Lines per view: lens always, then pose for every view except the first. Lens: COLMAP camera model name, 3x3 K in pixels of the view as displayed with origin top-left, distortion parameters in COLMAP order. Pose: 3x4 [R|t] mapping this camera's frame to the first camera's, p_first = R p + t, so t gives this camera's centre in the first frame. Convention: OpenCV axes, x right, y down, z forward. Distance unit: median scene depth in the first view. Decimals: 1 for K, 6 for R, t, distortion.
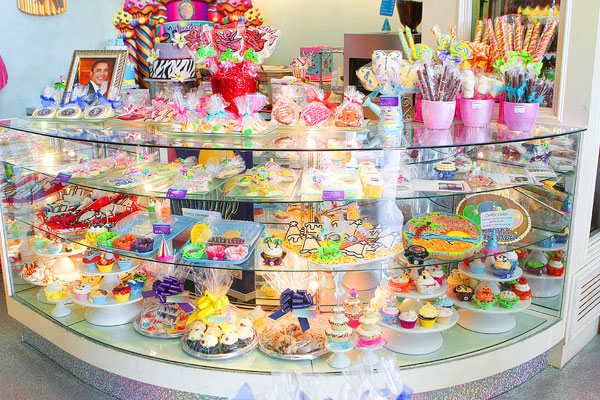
lens RADIAL K [[679.9, 0, 299.5], [0, 679.9, 202.3], [0, 0, 1]] dist [-0.093110, 0.000000]
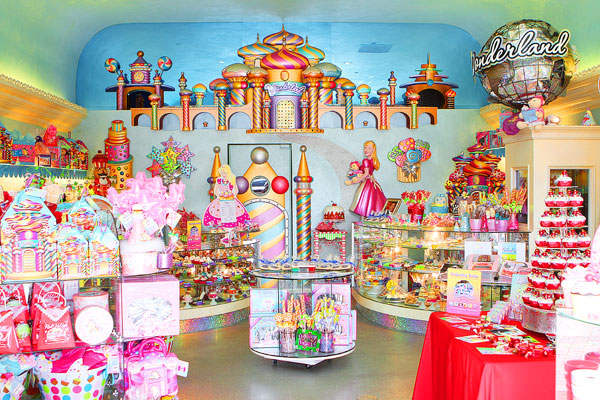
lens RADIAL K [[679.9, 0, 301.8], [0, 679.9, 199.6], [0, 0, 1]] dist [-0.093110, 0.000000]
pose [[0.713696, 0.015653, -0.700281, 0.886882], [-0.169702, 0.973830, -0.151186, 0.165151], [0.679588, 0.226740, 0.697674, -0.753532]]
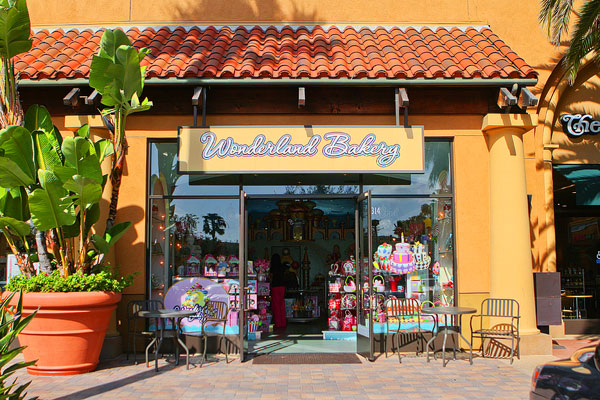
lens RADIAL K [[679.9, 0, 299.9], [0, 679.9, 200.4], [0, 0, 1]] dist [-0.093110, 0.000000]
pose [[0.688341, -0.086155, -0.720253, 2.728892], [-0.178650, 0.942203, -0.283438, 0.696044], [0.703045, 0.323775, 0.633165, -2.364952]]
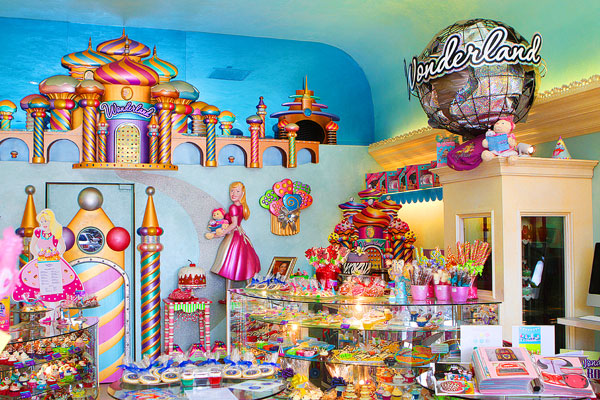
lens RADIAL K [[679.9, 0, 297.8], [0, 679.9, 197.6], [0, 0, 1]] dist [-0.093110, 0.000000]
pose [[0.881034, -0.030340, -0.472079, 0.459454], [-0.111688, 0.956386, -0.269909, 0.095417], [0.459679, 0.290524, 0.839220, -0.477729]]
